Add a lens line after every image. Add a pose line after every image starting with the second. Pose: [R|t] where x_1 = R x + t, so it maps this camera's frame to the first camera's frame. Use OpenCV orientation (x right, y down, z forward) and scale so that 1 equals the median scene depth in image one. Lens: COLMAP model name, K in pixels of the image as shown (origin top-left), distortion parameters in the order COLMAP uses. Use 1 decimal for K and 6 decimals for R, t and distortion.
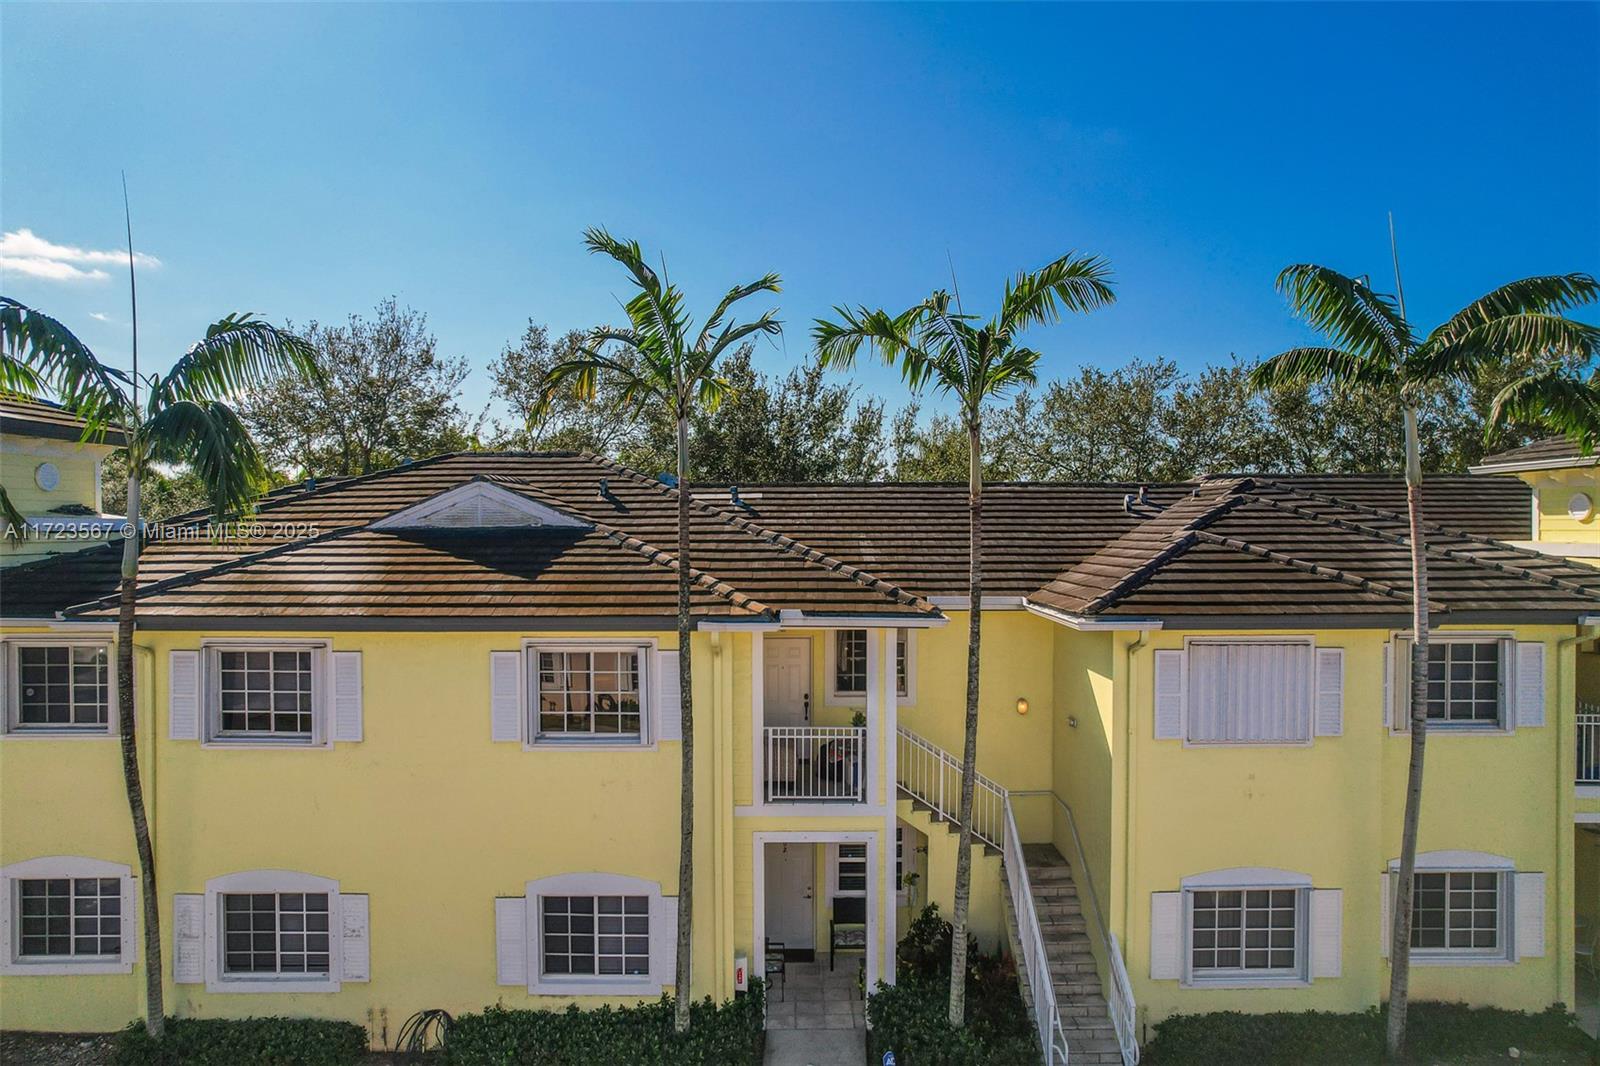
lens RADIAL K [[1029.7, 0, 795.8], [0, 1029.7, 529.2], [0, 0, 1]] dist [-0.054118, 0.038501]
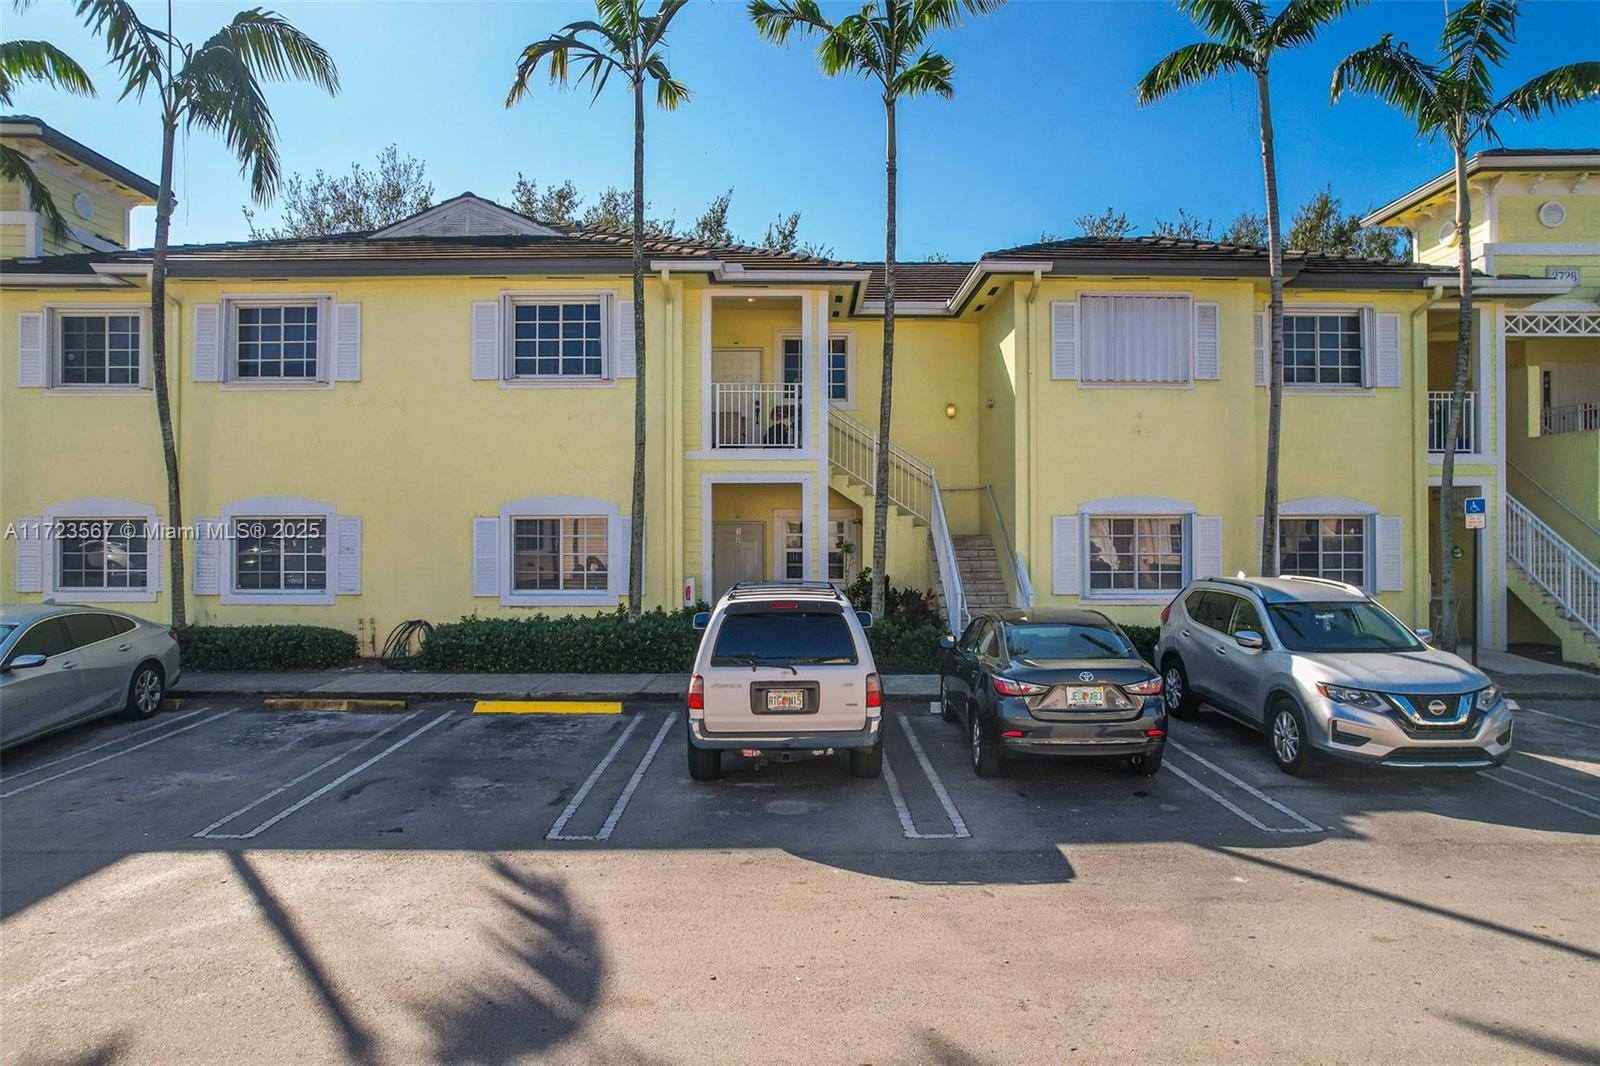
lens RADIAL K [[1029.7, 0, 791.5], [0, 1029.7, 512.3], [0, 0, 1]] dist [-0.054118, 0.038501]
pose [[0.999990, 0.001270, -0.004368, 0.065079], [-0.001371, 0.999730, -0.023192, 0.377682], [0.004337, 0.023198, 0.999721, -0.141189]]
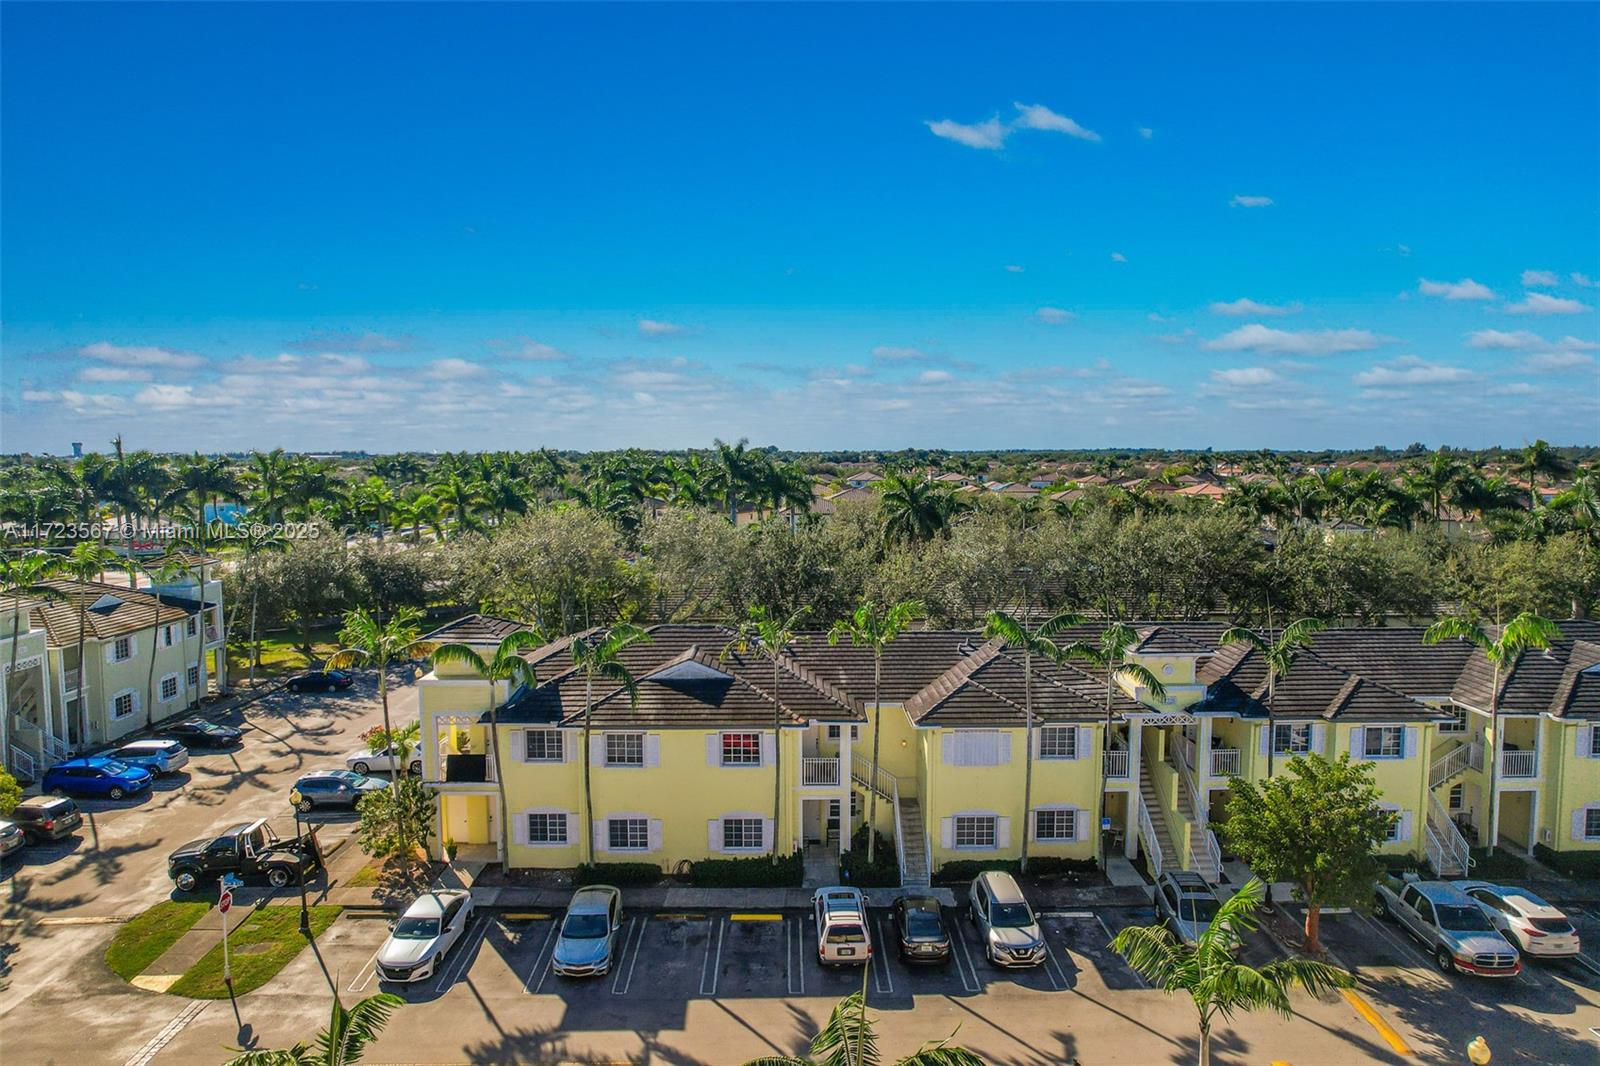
lens RADIAL K [[1029.7, 0, 791.4], [0, 1029.7, 510.4], [0, 0, 1]] dist [-0.054118, 0.038501]
pose [[0.999997, -0.002367, 0.001143, -0.064938], [0.002298, 0.998388, 0.056707, -0.648351], [-0.001275, -0.056704, 0.998390, -1.764295]]
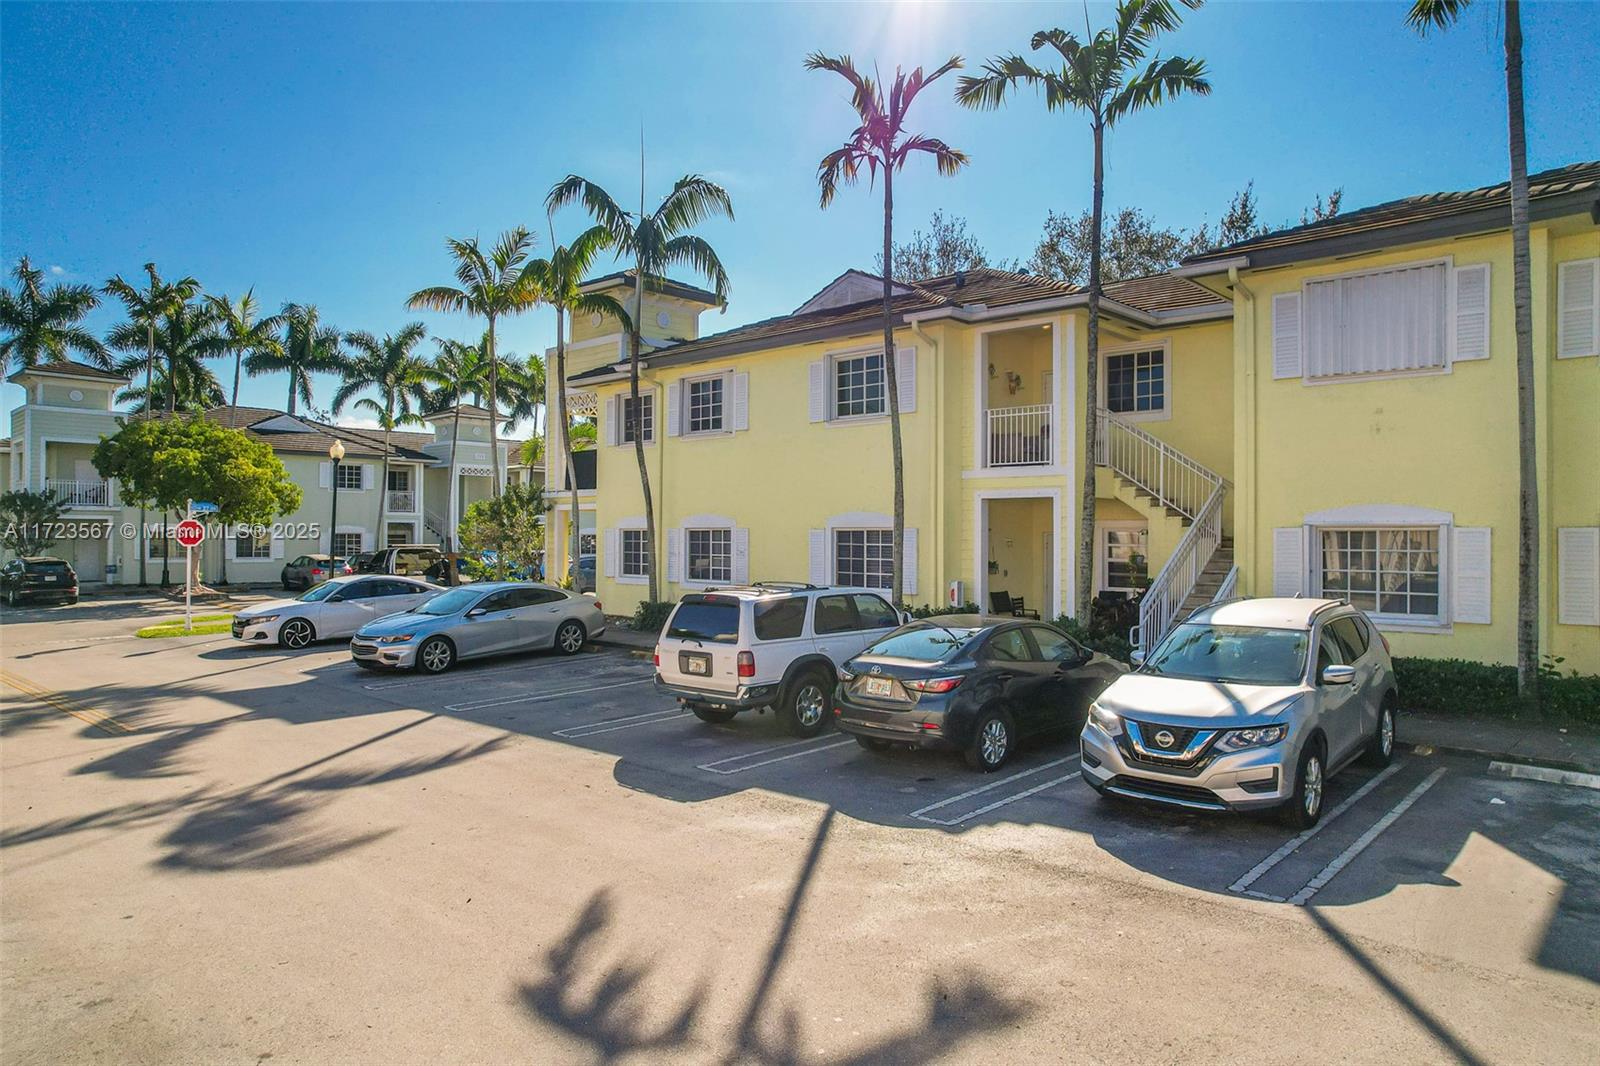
lens RADIAL K [[1029.7, 0, 802.2], [0, 1029.7, 509.5], [0, 0, 1]] dist [-0.054118, 0.038501]
pose [[0.727904, -0.011328, -0.685586, 0.711126], [-0.009198, 0.999612, -0.026282, 0.367835], [0.685618, 0.025437, 0.727517, -0.089377]]
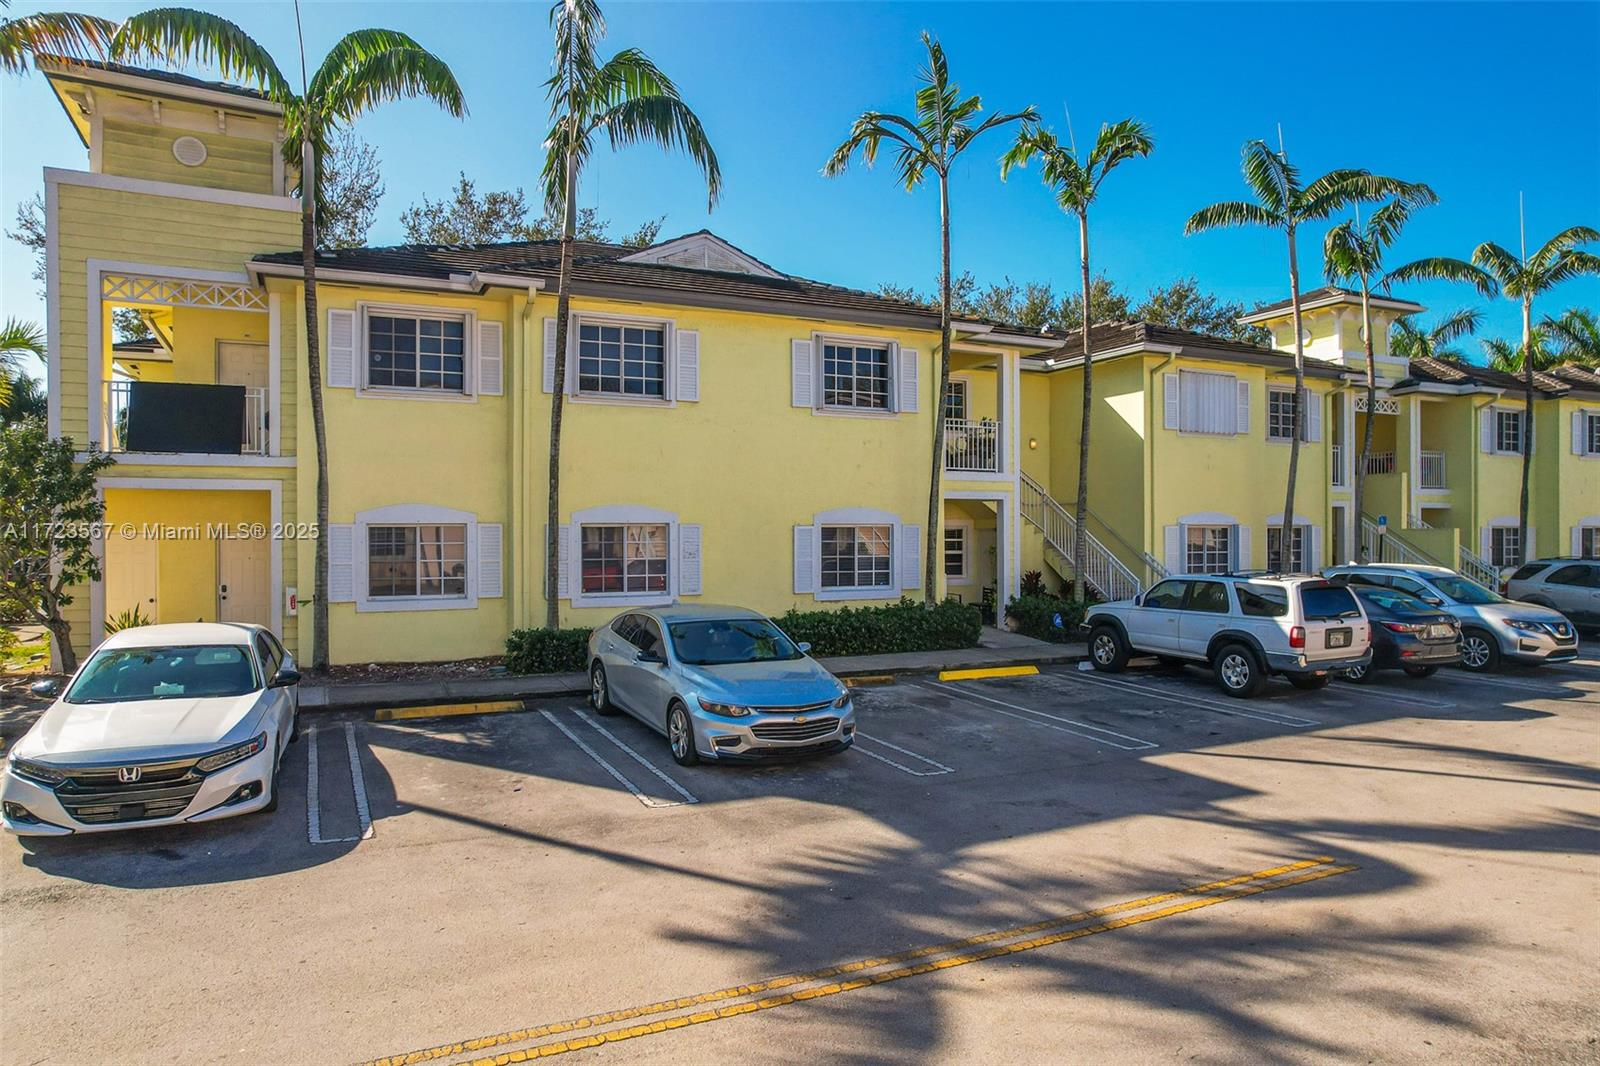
lens RADIAL K [[1029.7, 0, 789.8], [0, 1029.7, 537.6], [0, 0, 1]] dist [-0.054118, 0.038501]
pose [[0.906536, -0.000330, 0.422128, -0.854297], [0.002706, 0.999984, -0.005030, 0.379369], [-0.422119, 0.005702, 0.906522, -0.203843]]
